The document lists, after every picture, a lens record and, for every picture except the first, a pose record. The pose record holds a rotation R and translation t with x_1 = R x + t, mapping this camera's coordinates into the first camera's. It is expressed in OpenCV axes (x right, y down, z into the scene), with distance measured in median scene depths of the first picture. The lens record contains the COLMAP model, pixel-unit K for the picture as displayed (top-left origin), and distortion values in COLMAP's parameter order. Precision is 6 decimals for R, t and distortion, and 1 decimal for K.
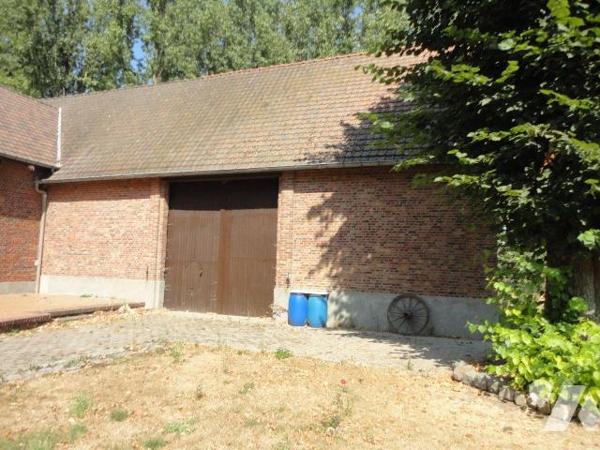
lens RADIAL K [[430.6, 0, 300.0], [0, 430.6, 225.0], [0, 0, 1]] dist [-0.004623, 0.001121]
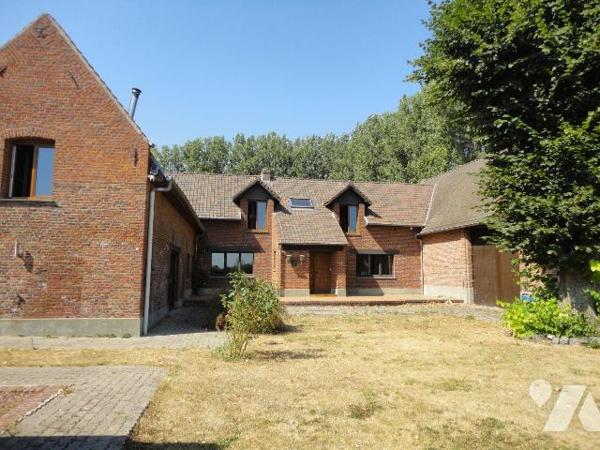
lens RADIAL K [[430.6, 0, 300.0], [0, 430.6, 225.0], [0, 0, 1]] dist [-0.004623, 0.001121]
pose [[0.529578, -0.115978, -0.840296, 0.772257], [0.085206, 0.992872, -0.083337, -0.032793], [0.843971, -0.027465, 0.535685, -0.477204]]
